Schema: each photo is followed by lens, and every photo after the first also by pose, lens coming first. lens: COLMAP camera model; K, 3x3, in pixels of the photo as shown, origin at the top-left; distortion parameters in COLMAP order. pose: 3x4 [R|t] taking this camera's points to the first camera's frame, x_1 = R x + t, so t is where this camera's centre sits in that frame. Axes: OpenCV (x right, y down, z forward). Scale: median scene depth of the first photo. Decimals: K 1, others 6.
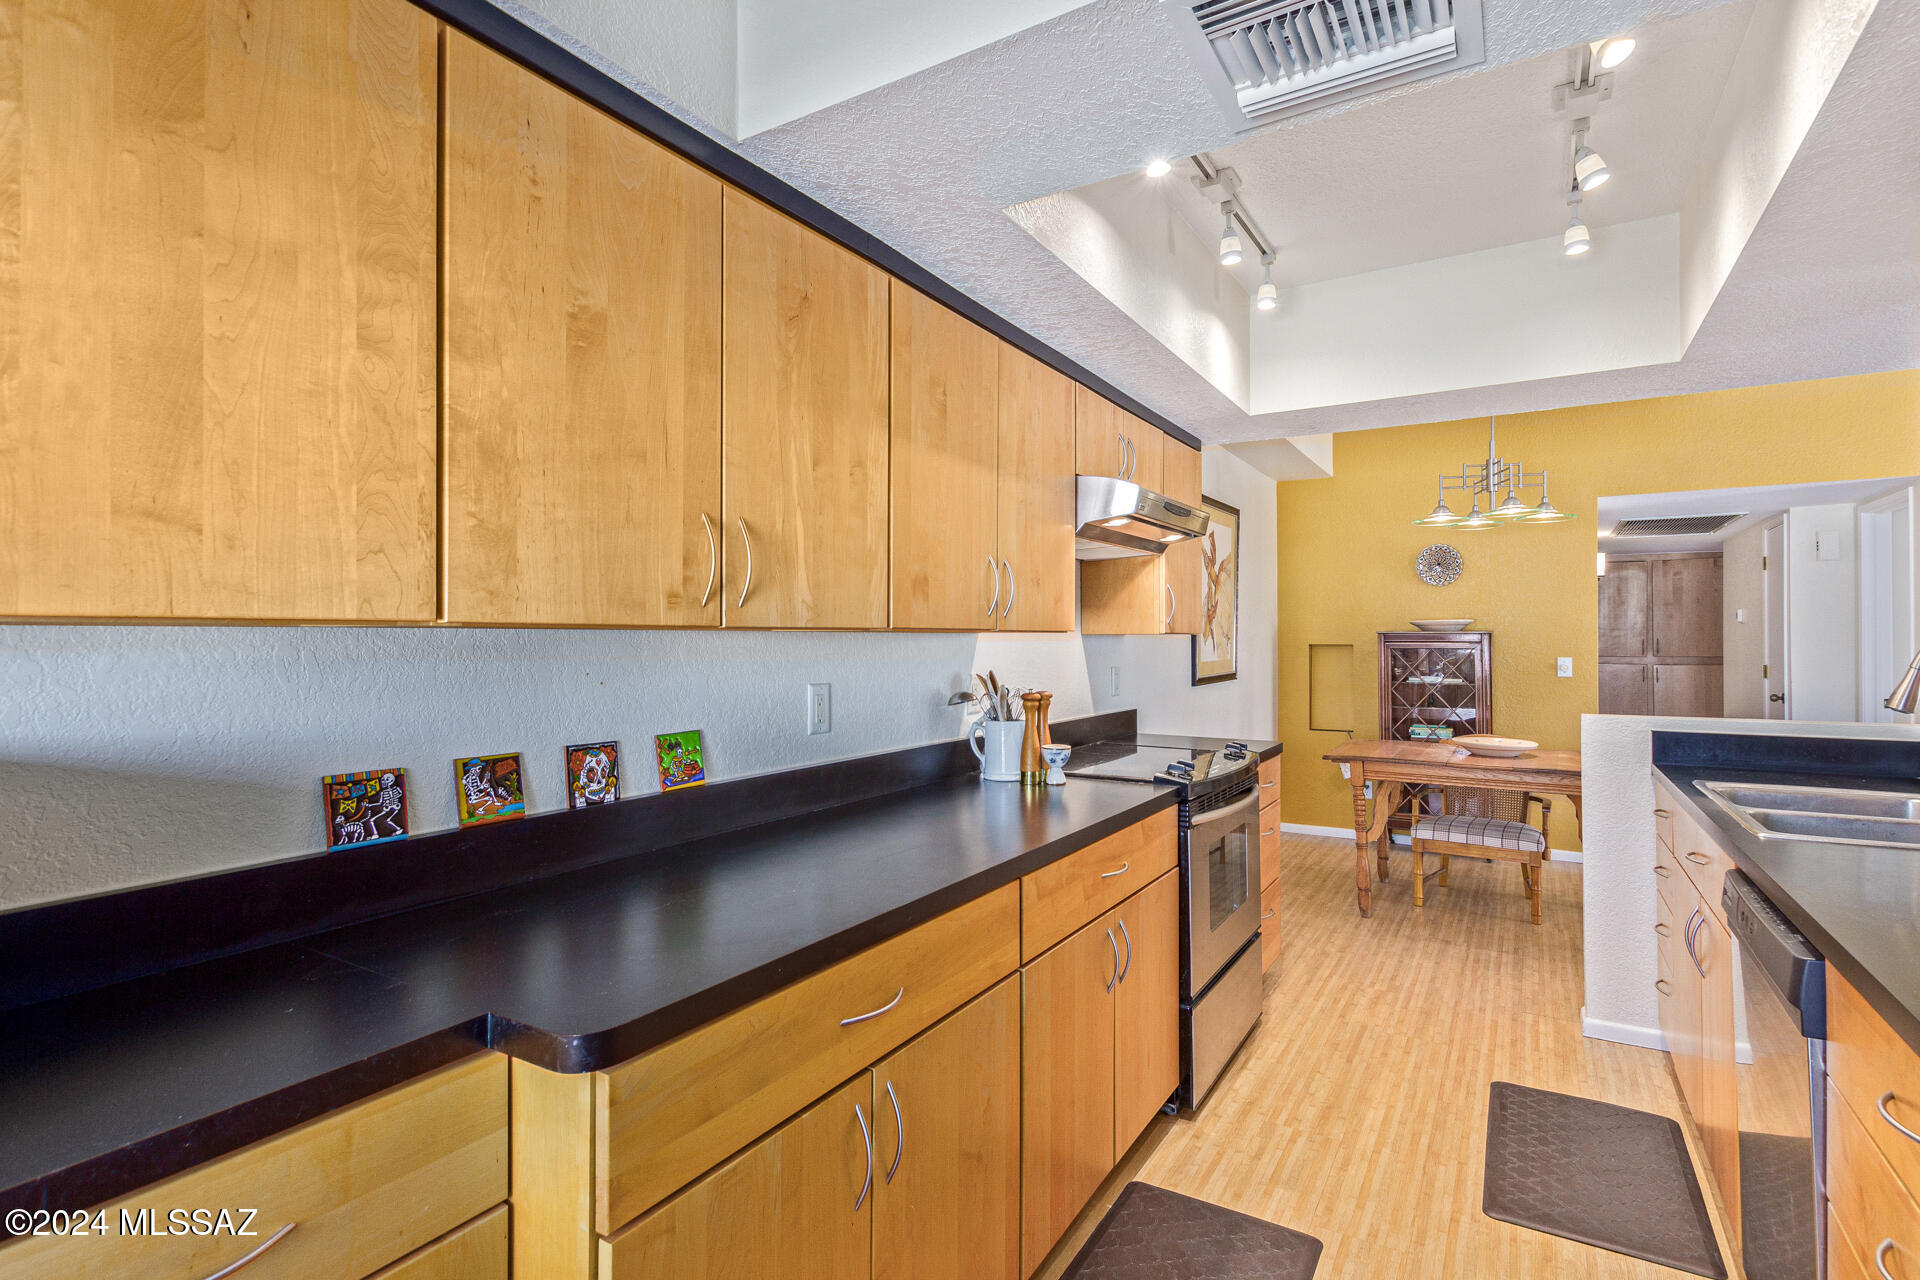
lens RADIAL K [[929.3, 0, 968.9], [0, 929.3, 628.1], [0, 0, 1]] dist [0.004983, -0.000379]
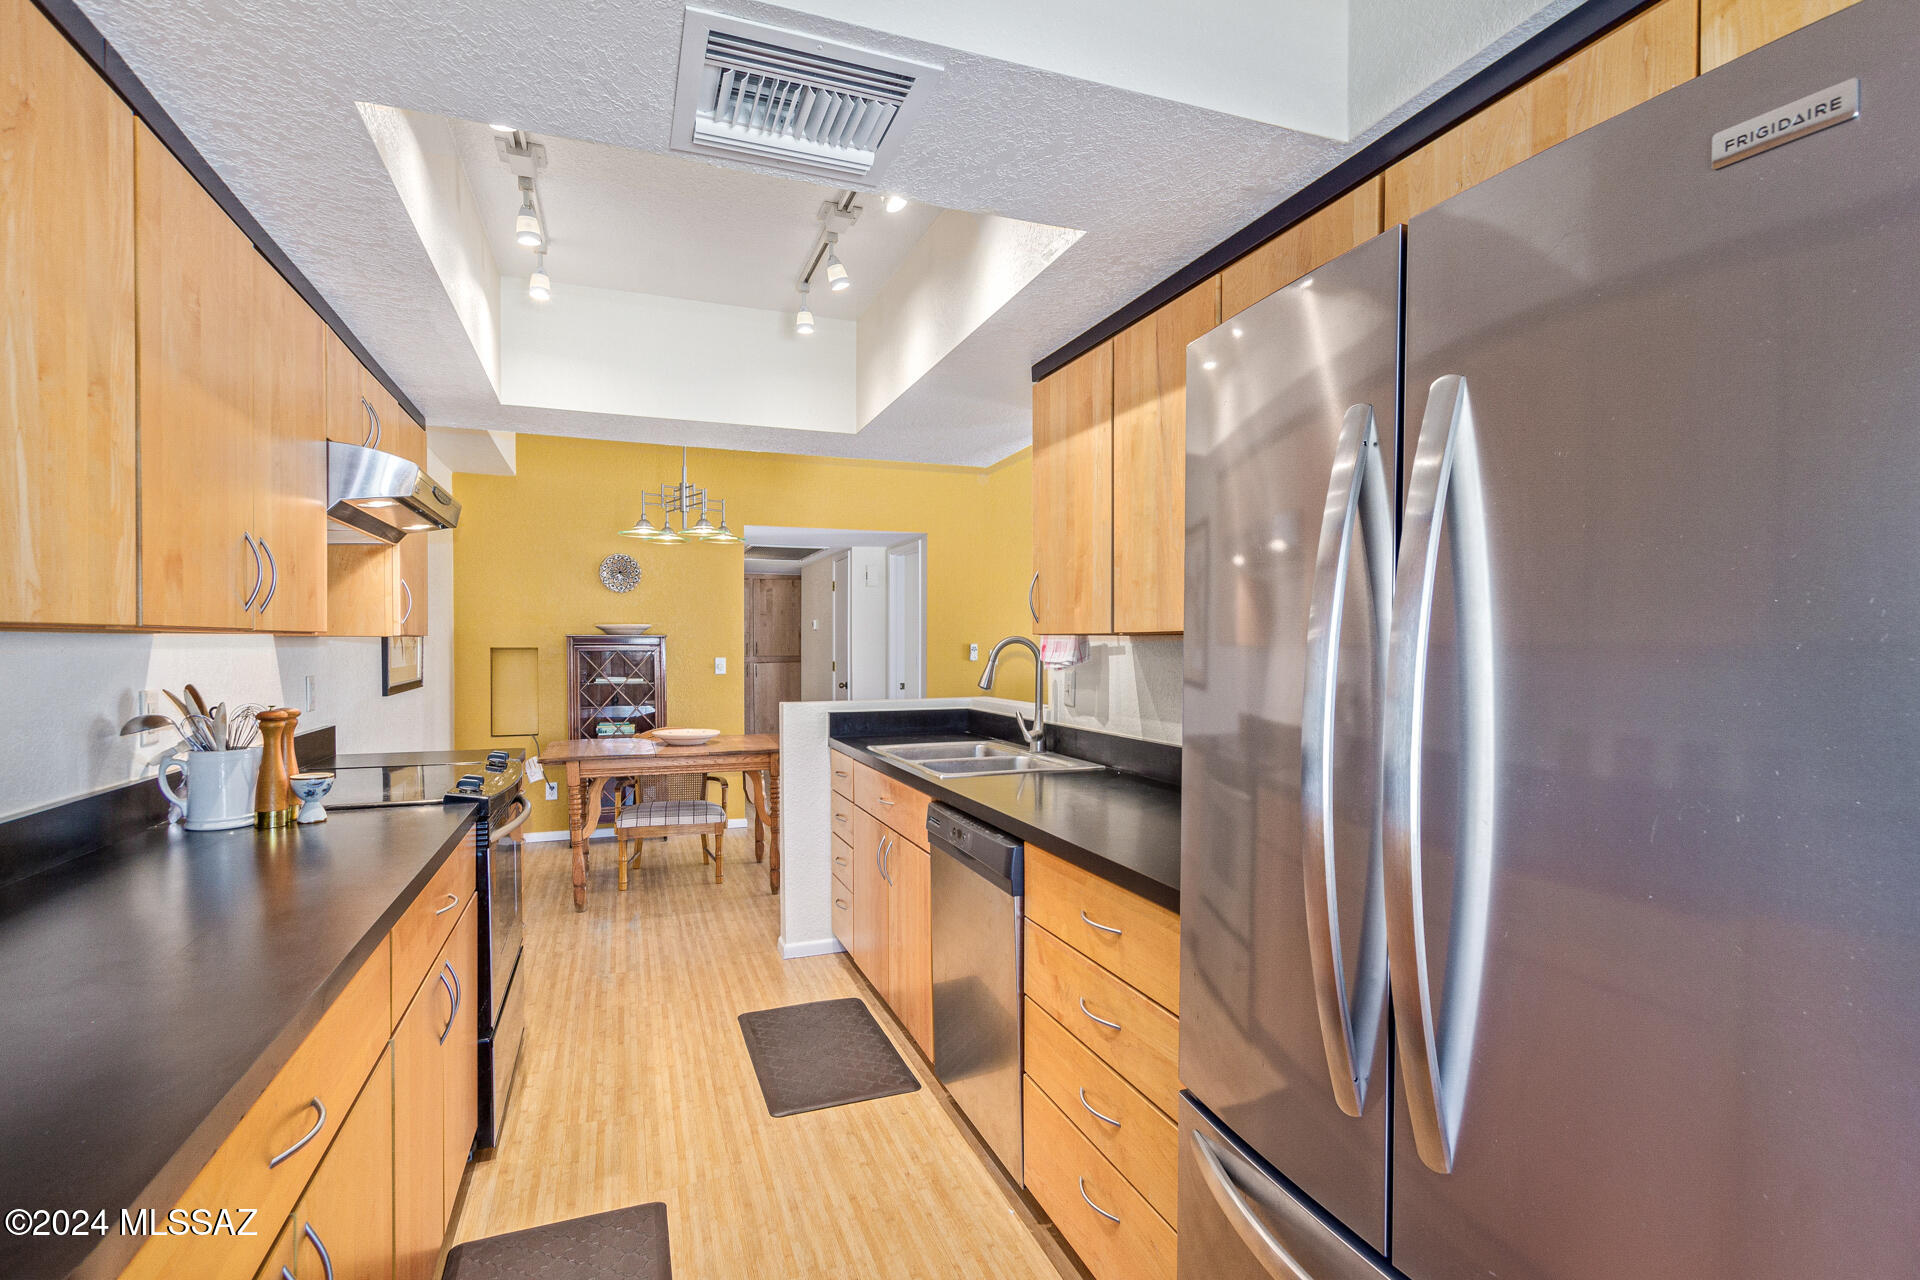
lens RADIAL K [[916.5, 0, 976.8], [0, 916.5, 652.8], [0, 0, 1]] dist [0.015684, -0.006324]
pose [[0.608902, -0.008595, 0.793199, -0.155395], [-0.009847, 0.999782, 0.018393, 0.000989], [-0.793184, -0.019010, 0.608685, 0.050546]]
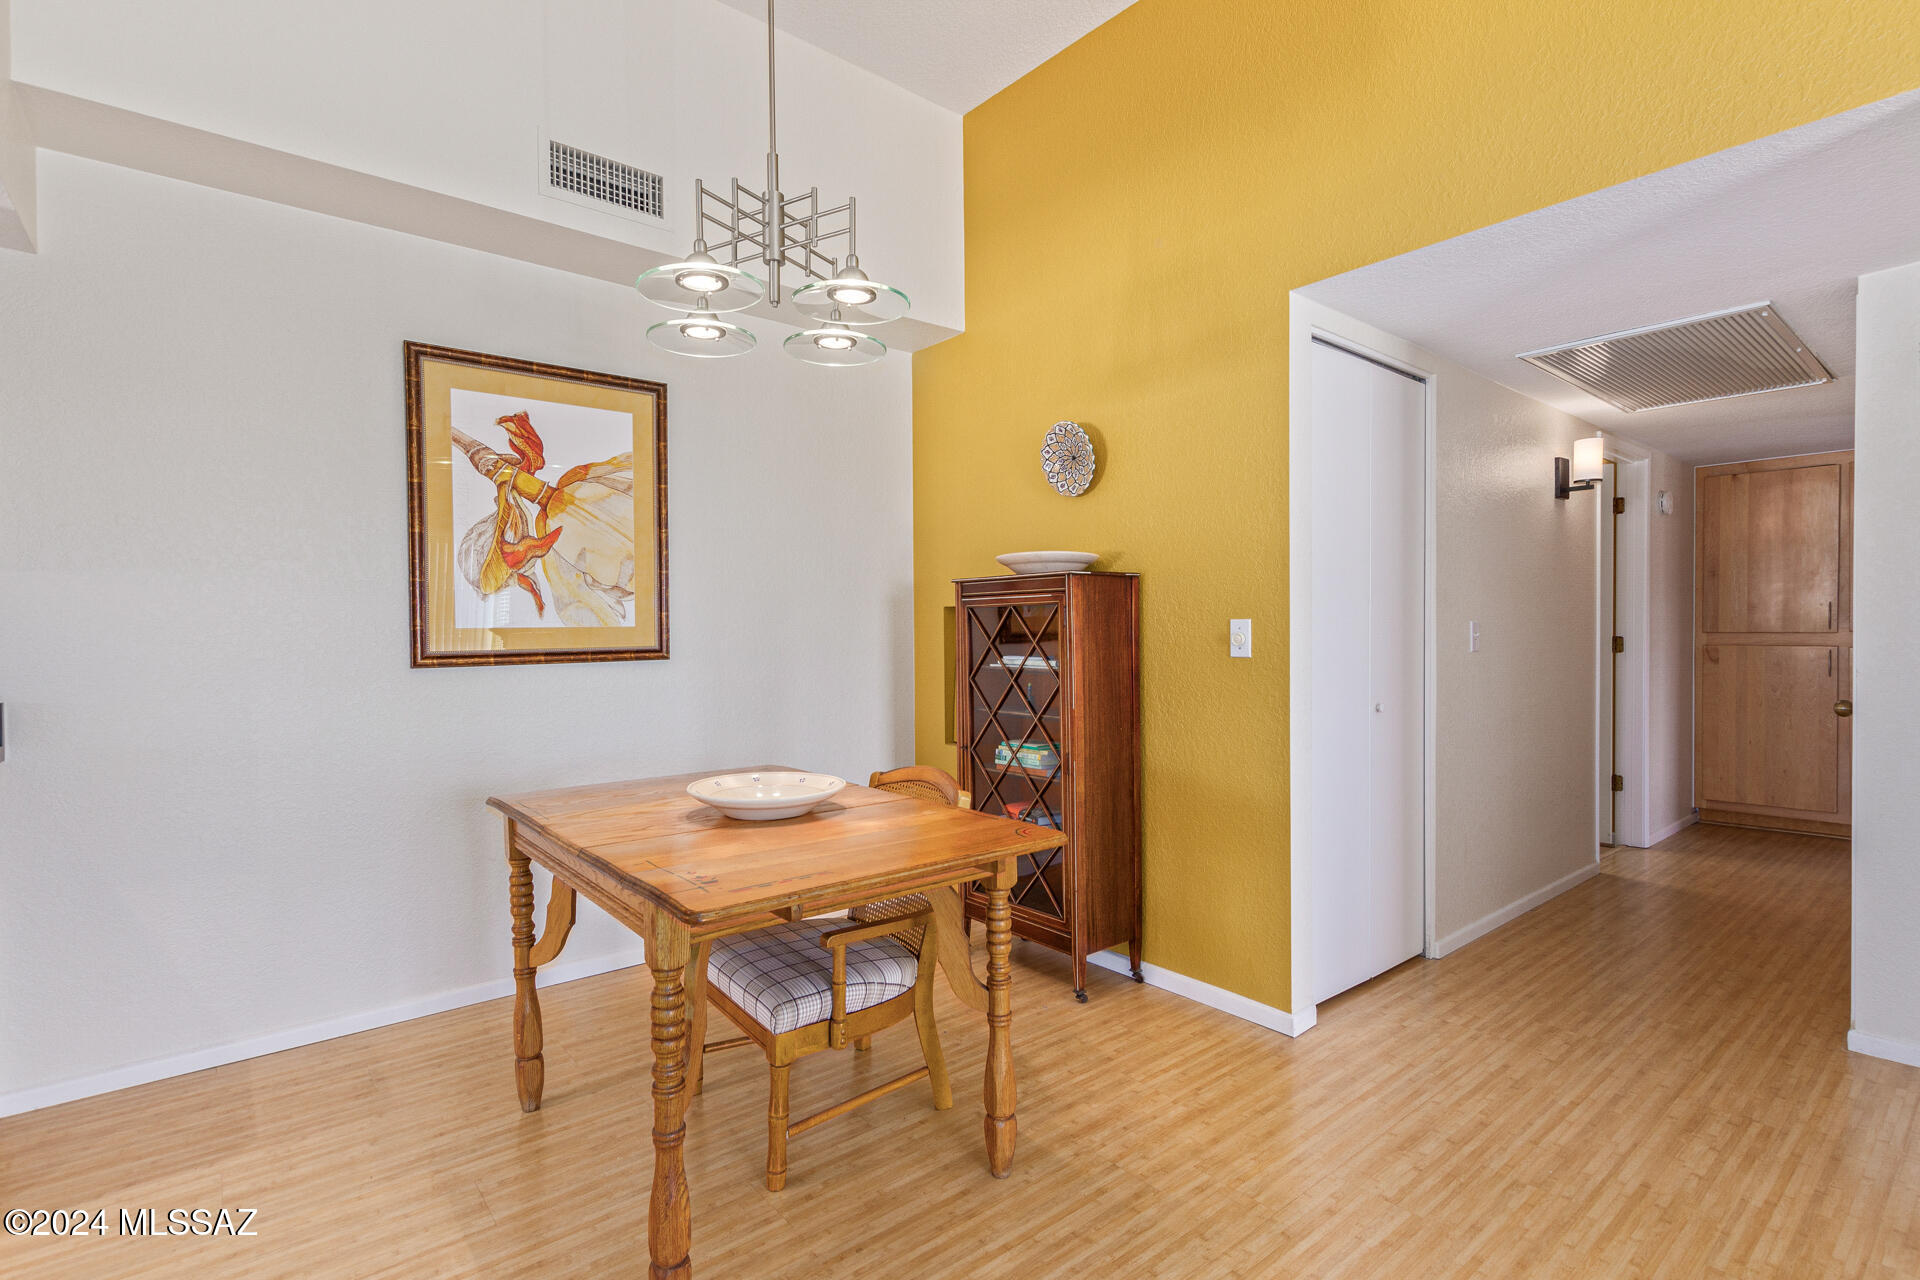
lens RADIAL K [[915.3, 0, 965.9], [0, 915.3, 640.8], [0, 0, 1]] dist [0.014425, -0.007599]
pose [[0.944669, -0.001973, -0.328019, 1.153779], [0.010000, 0.999690, 0.022785, 0.052233], [0.327872, -0.024804, 0.944396, 0.829684]]
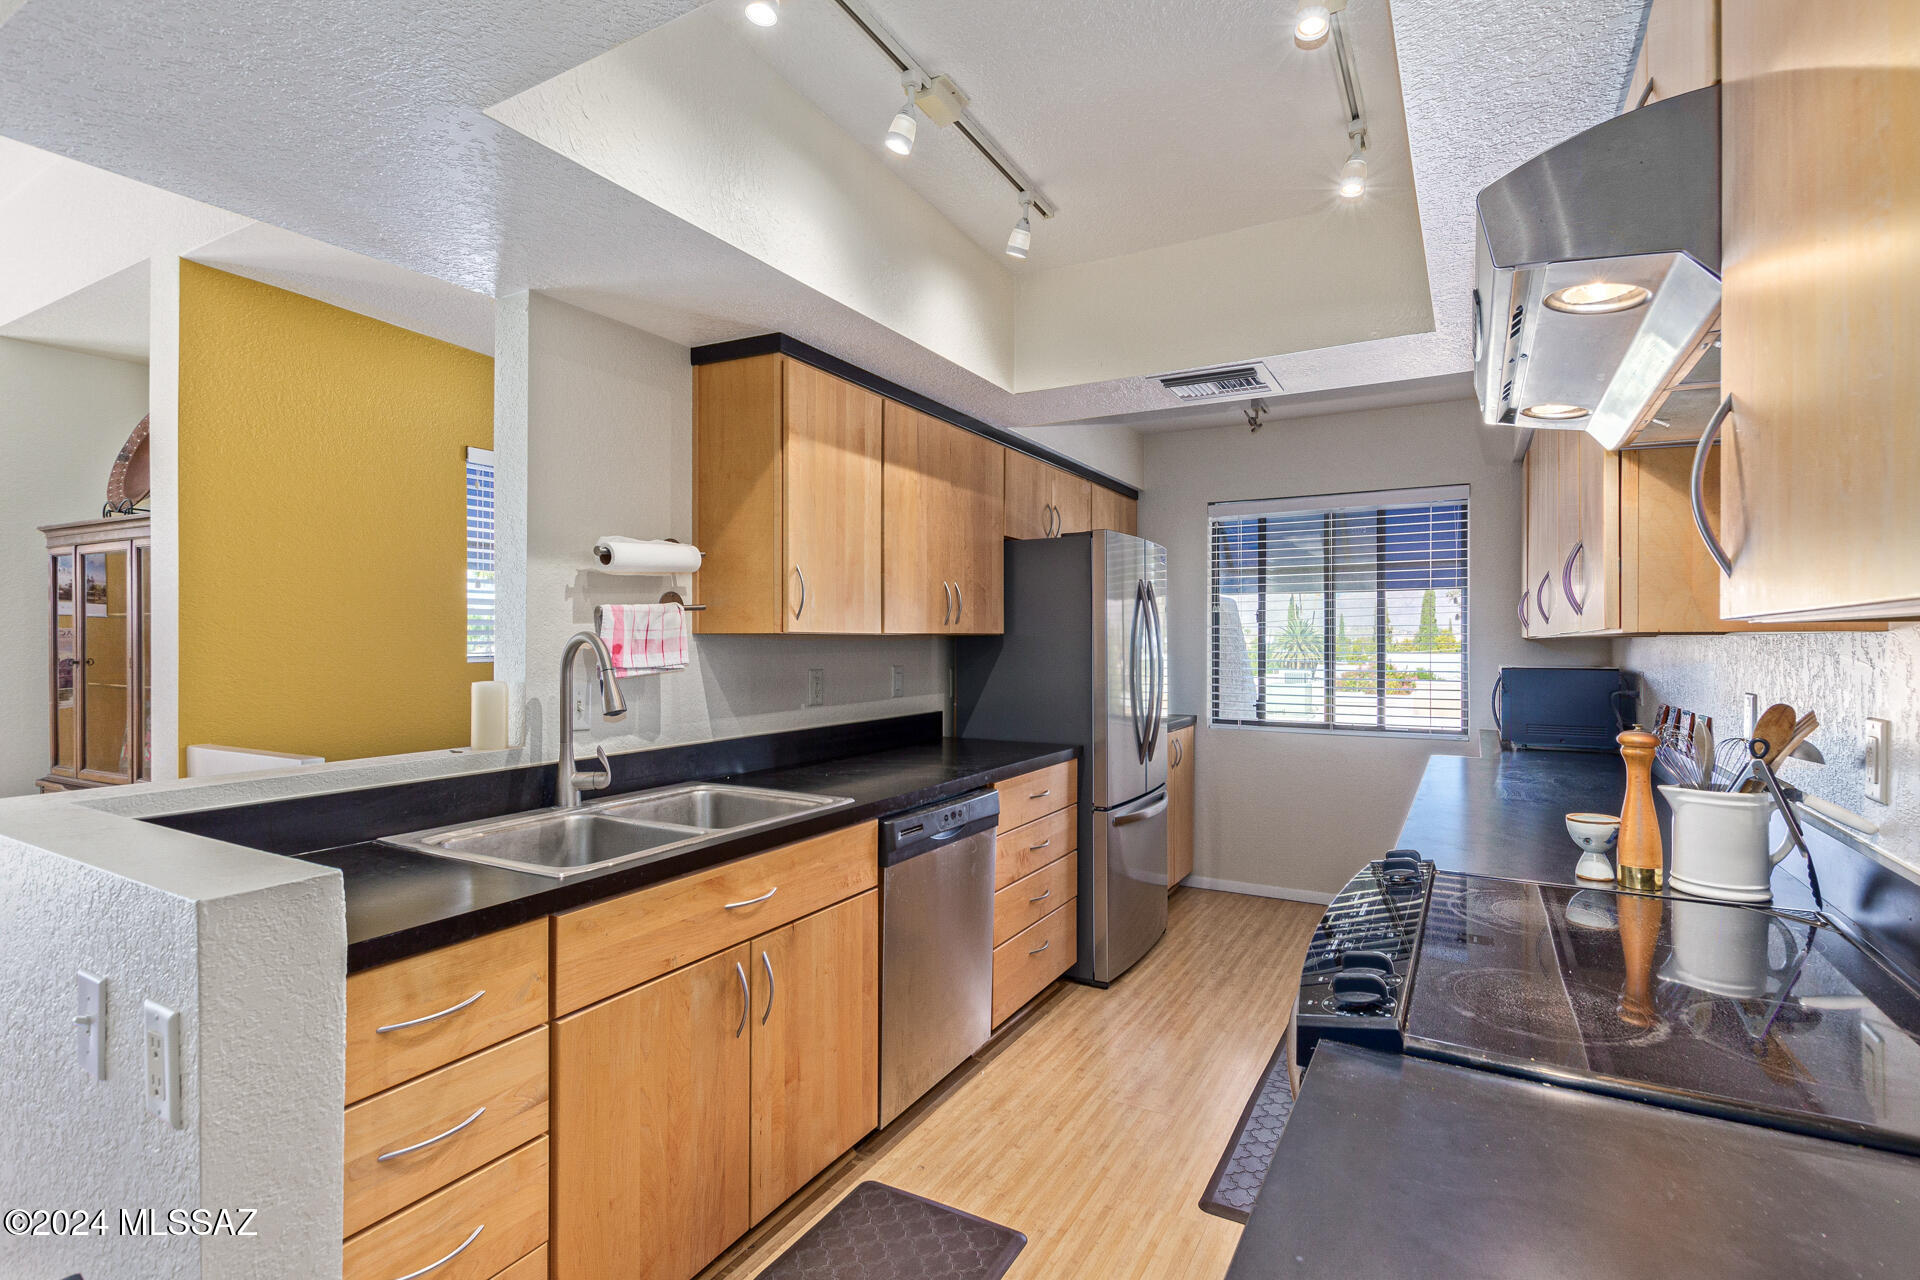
lens RADIAL K [[915.3, 0, 965.9], [0, 915.3, 640.8], [0, 0, 1]] dist [0.014425, -0.007599]
pose [[-0.999399, 0.000882, -0.034663, 0.441980], [0.001226, 0.999950, -0.009904, 0.014444], [0.034653, -0.009941, -0.999350, 1.330299]]
